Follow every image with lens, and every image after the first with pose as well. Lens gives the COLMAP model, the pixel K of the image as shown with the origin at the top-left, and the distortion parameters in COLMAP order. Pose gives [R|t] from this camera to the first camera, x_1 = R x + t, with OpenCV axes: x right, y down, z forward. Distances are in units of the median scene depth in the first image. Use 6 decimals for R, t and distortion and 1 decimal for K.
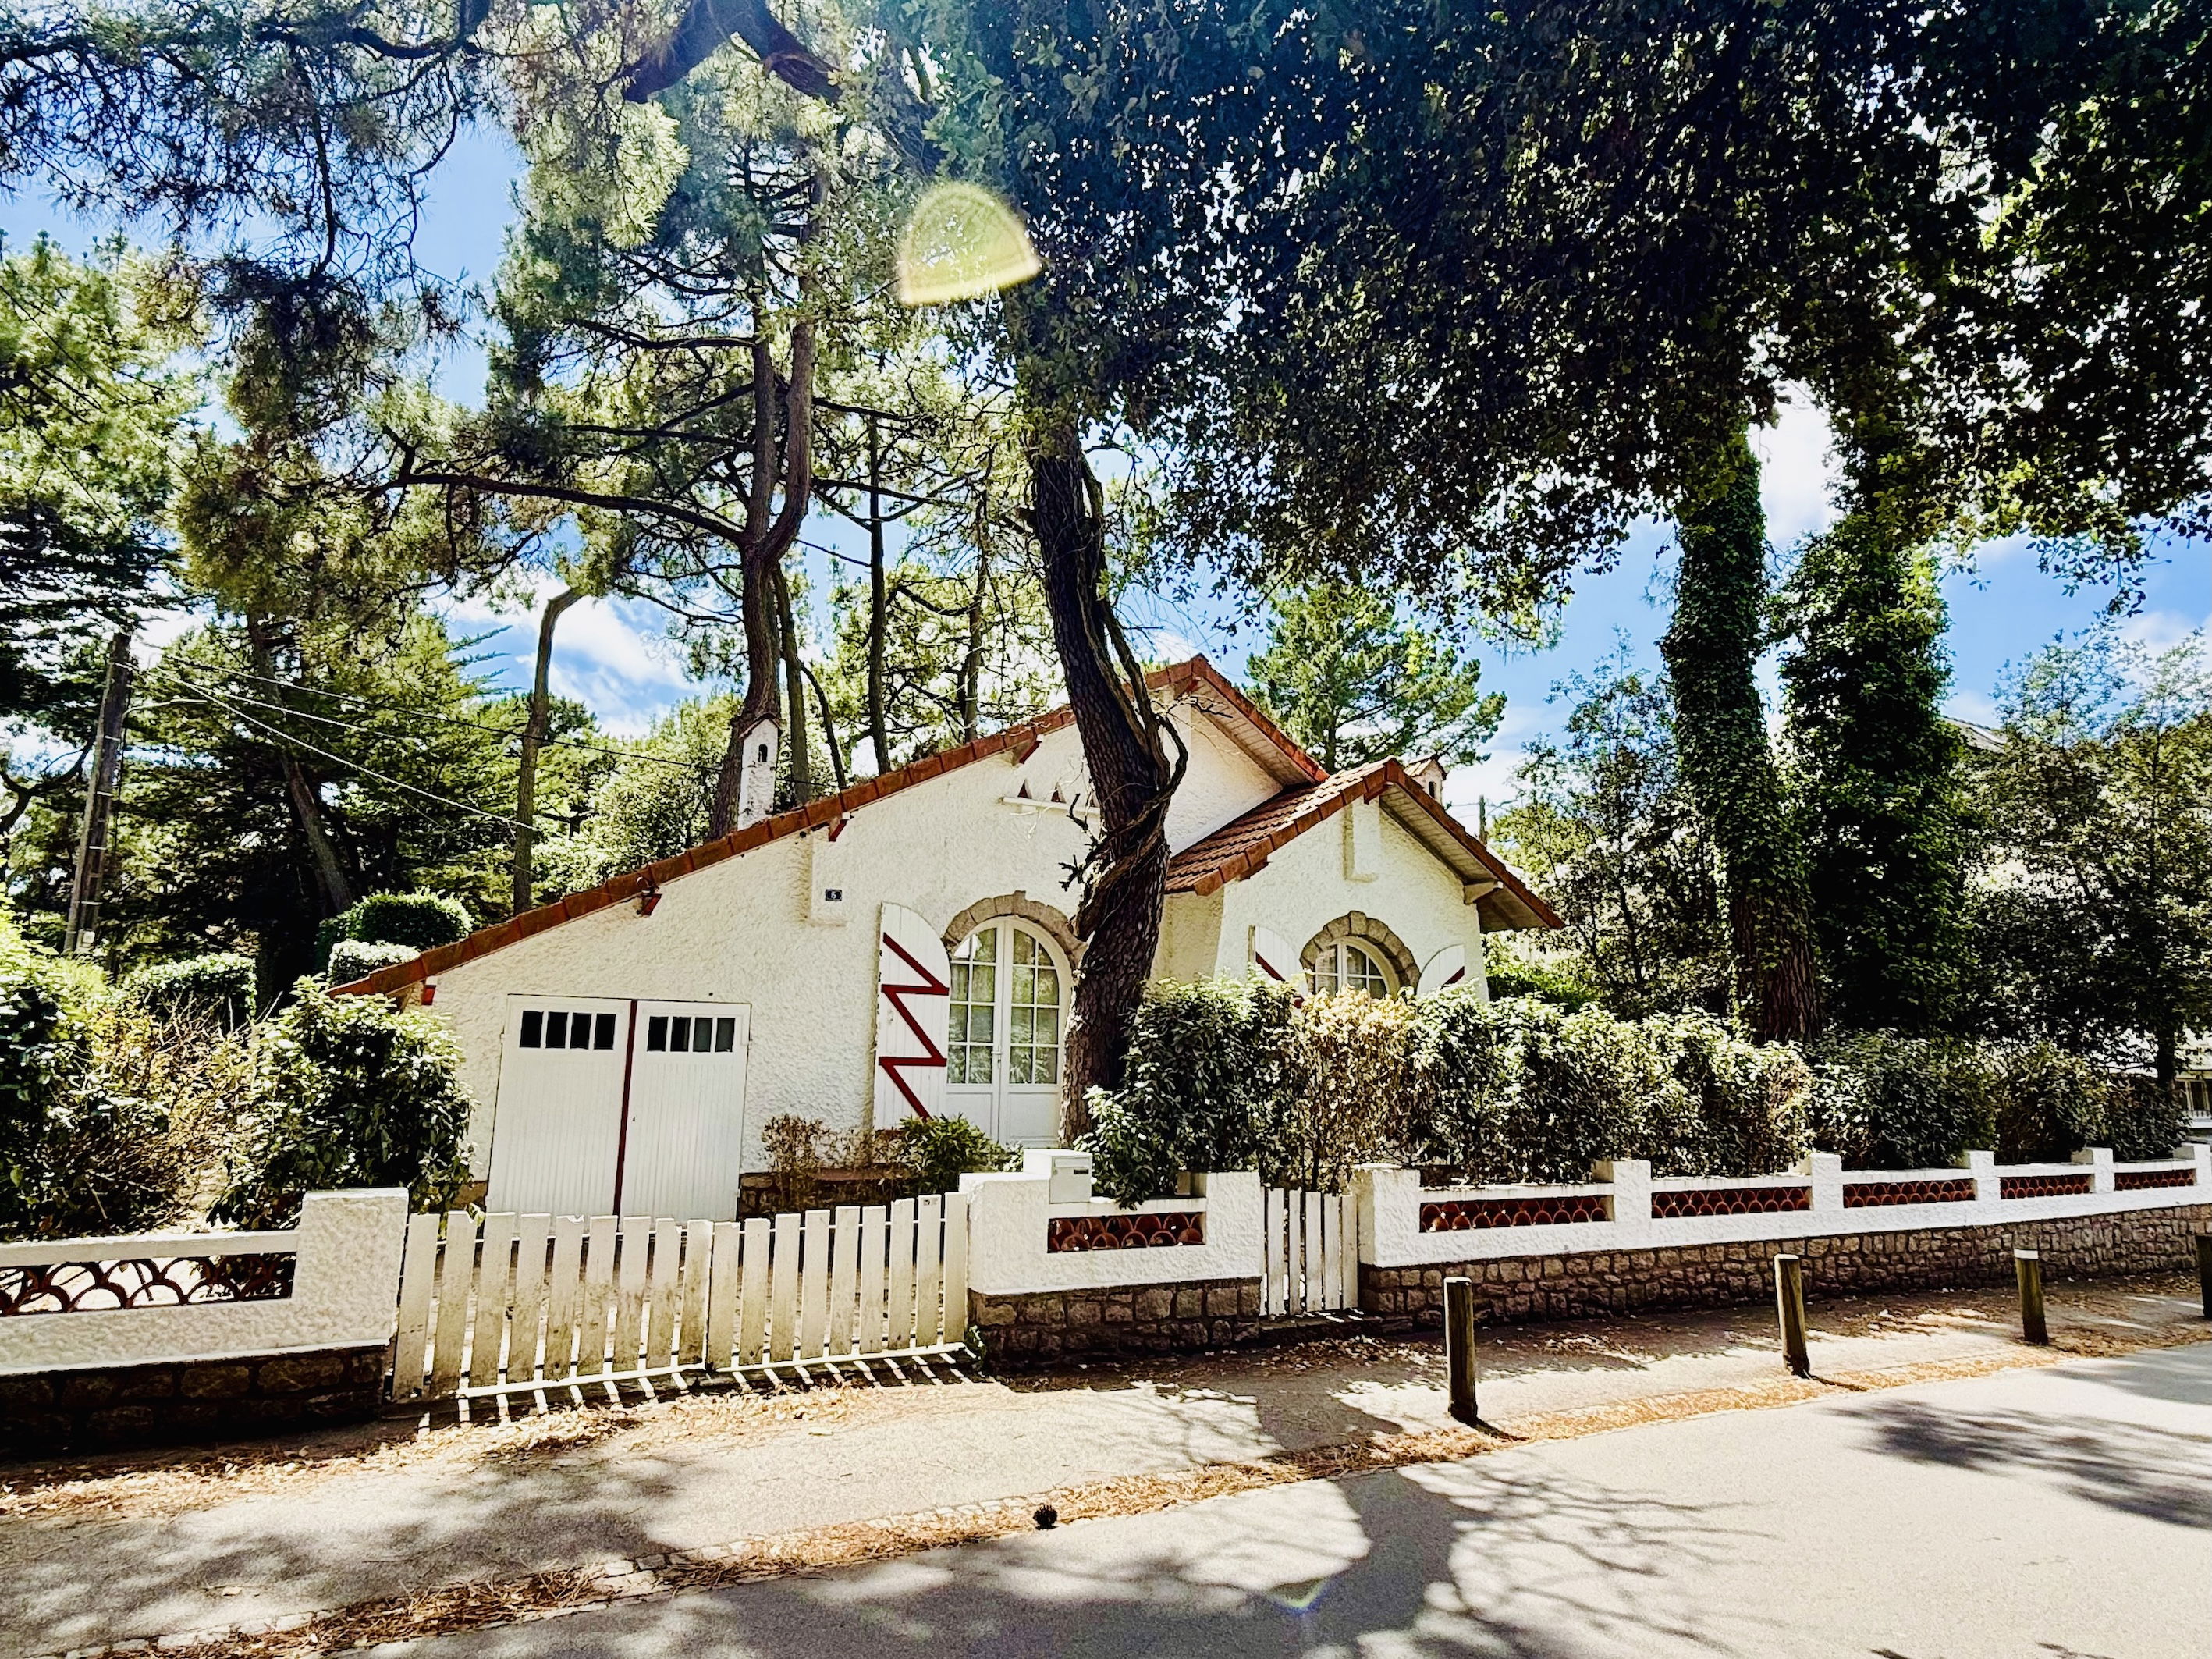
lens RADIAL K [[1269.2, 0, 1125.2], [0, 1269.2, 811.5], [0, 0, 1]] dist [-0.002213, -0.003211]
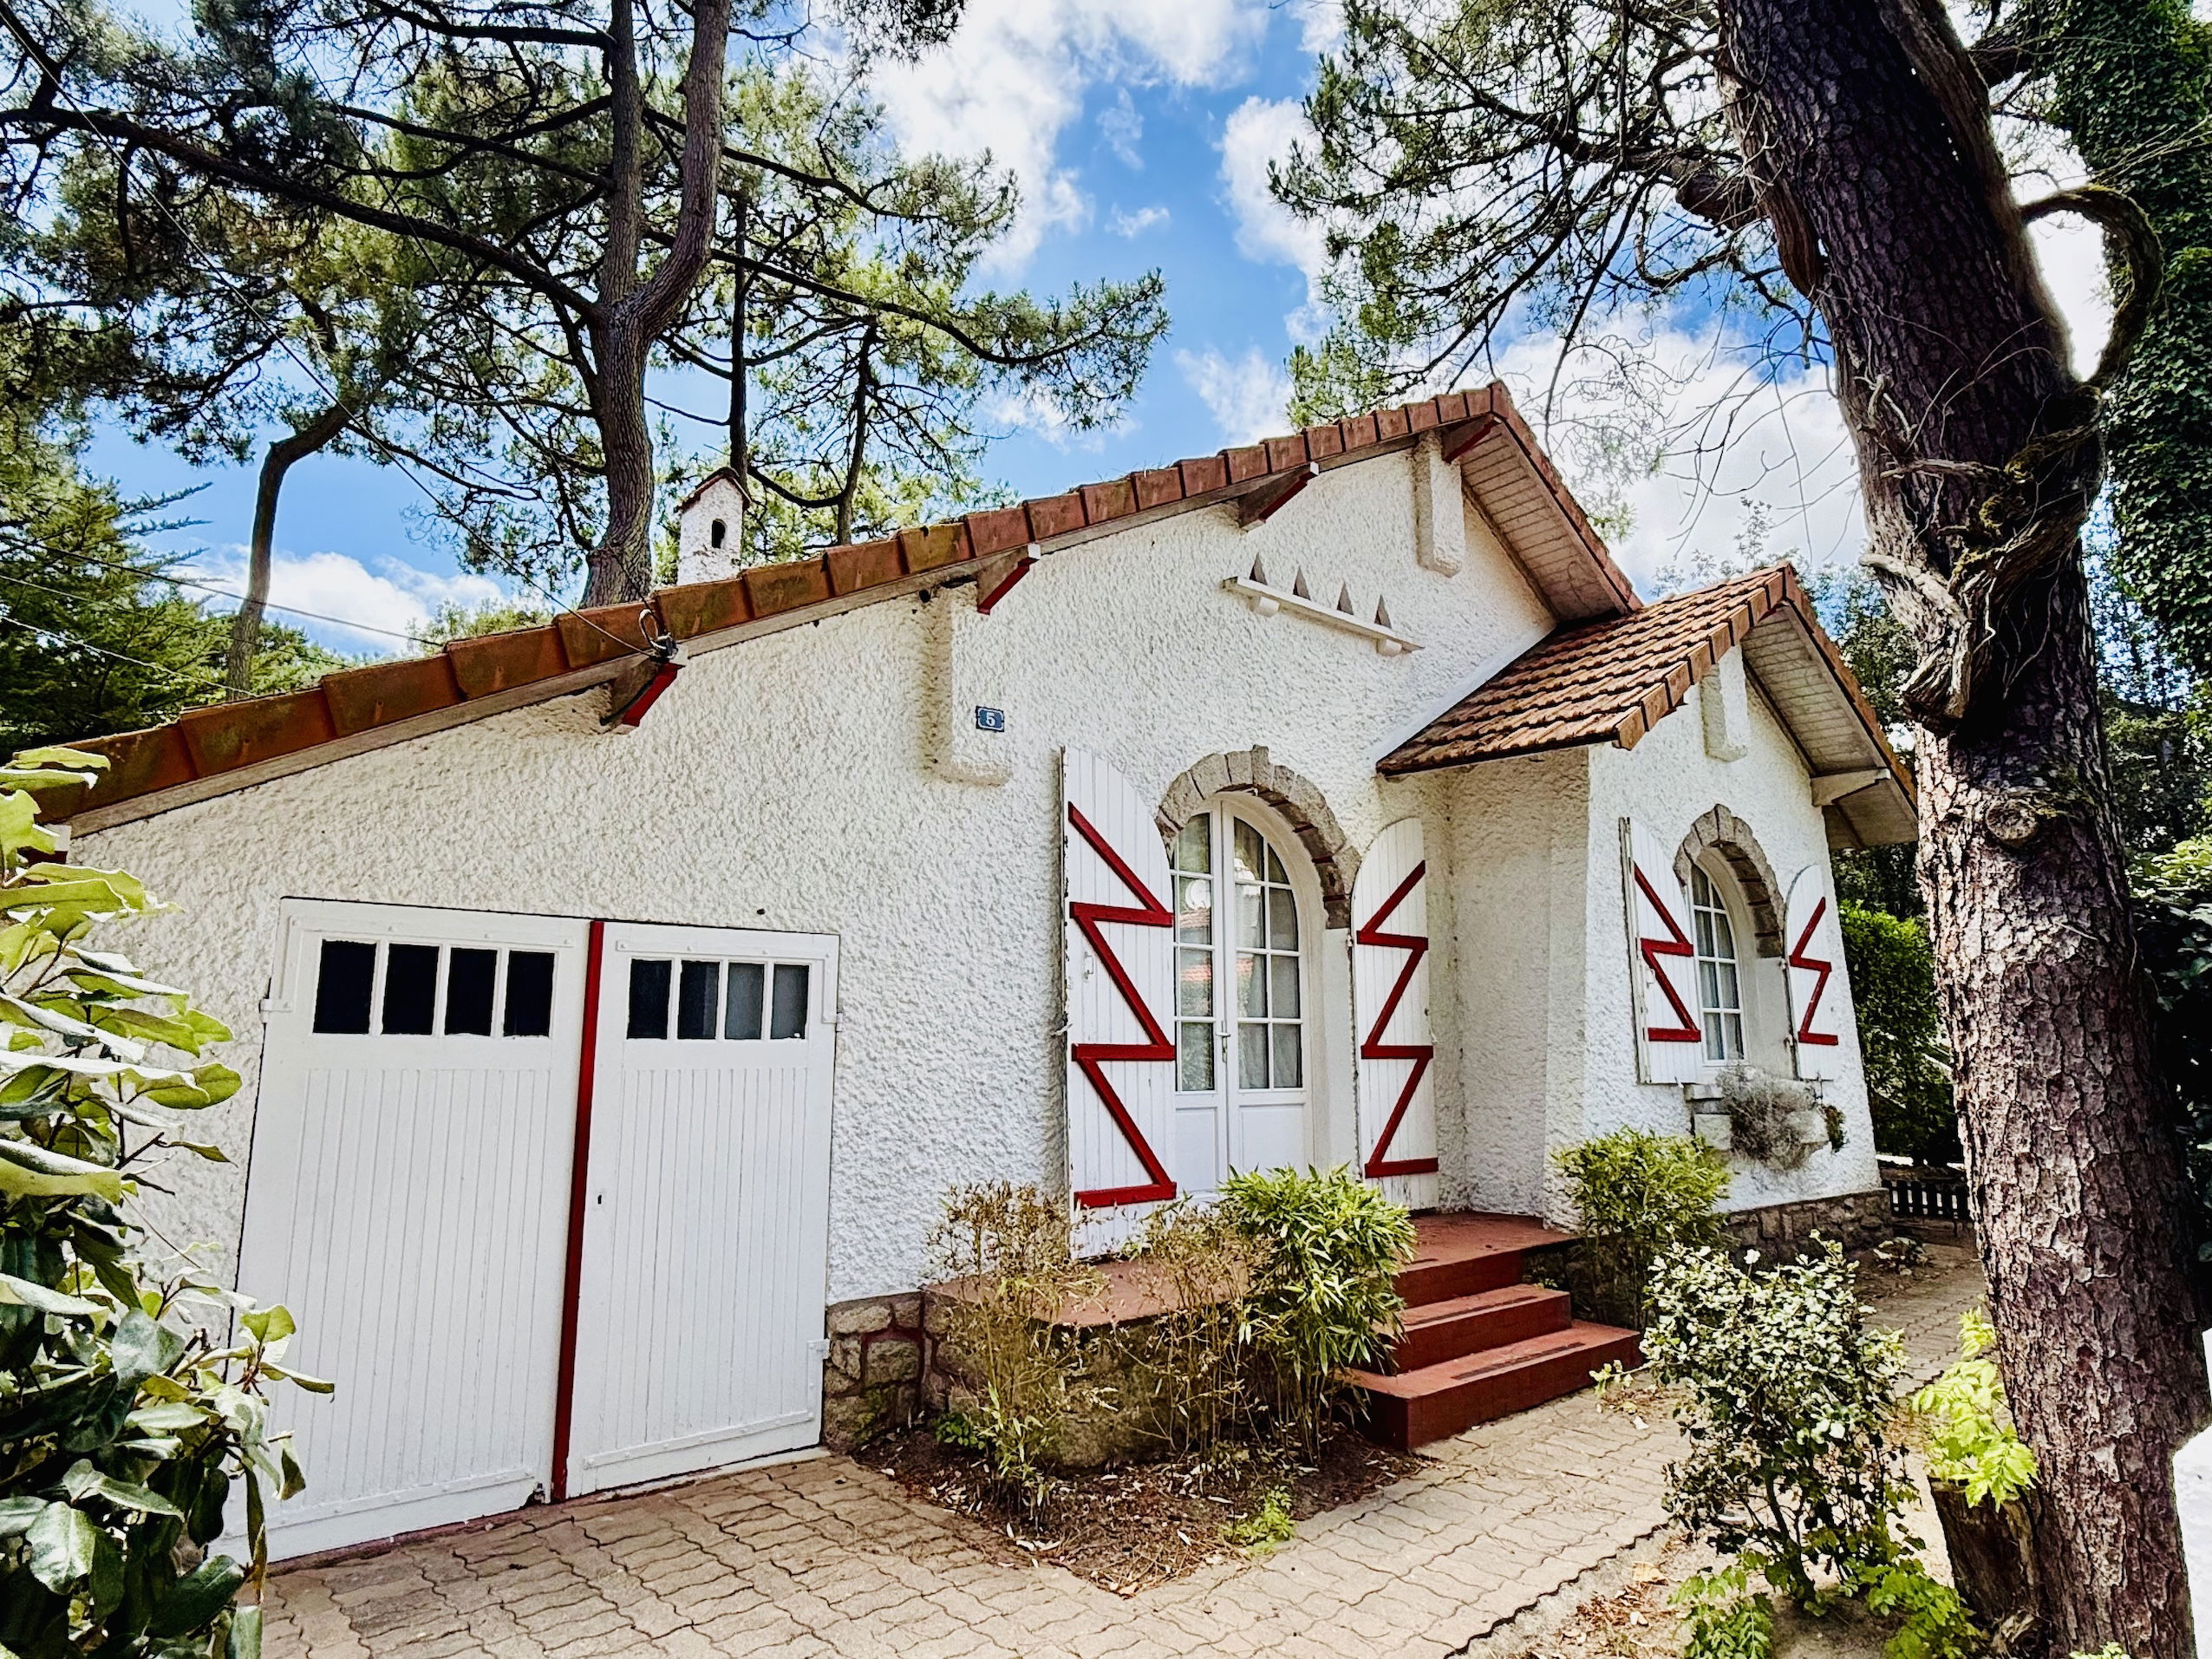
lens RADIAL K [[1269.2, 0, 1125.3], [0, 1269.2, 816.8], [0, 0, 1]] dist [-0.002213, -0.003211]
pose [[0.983389, 0.015230, 0.180871, -0.280896], [-0.017617, 0.999778, 0.011598, 0.102268], [-0.180654, -0.014591, 0.983438, 0.530290]]
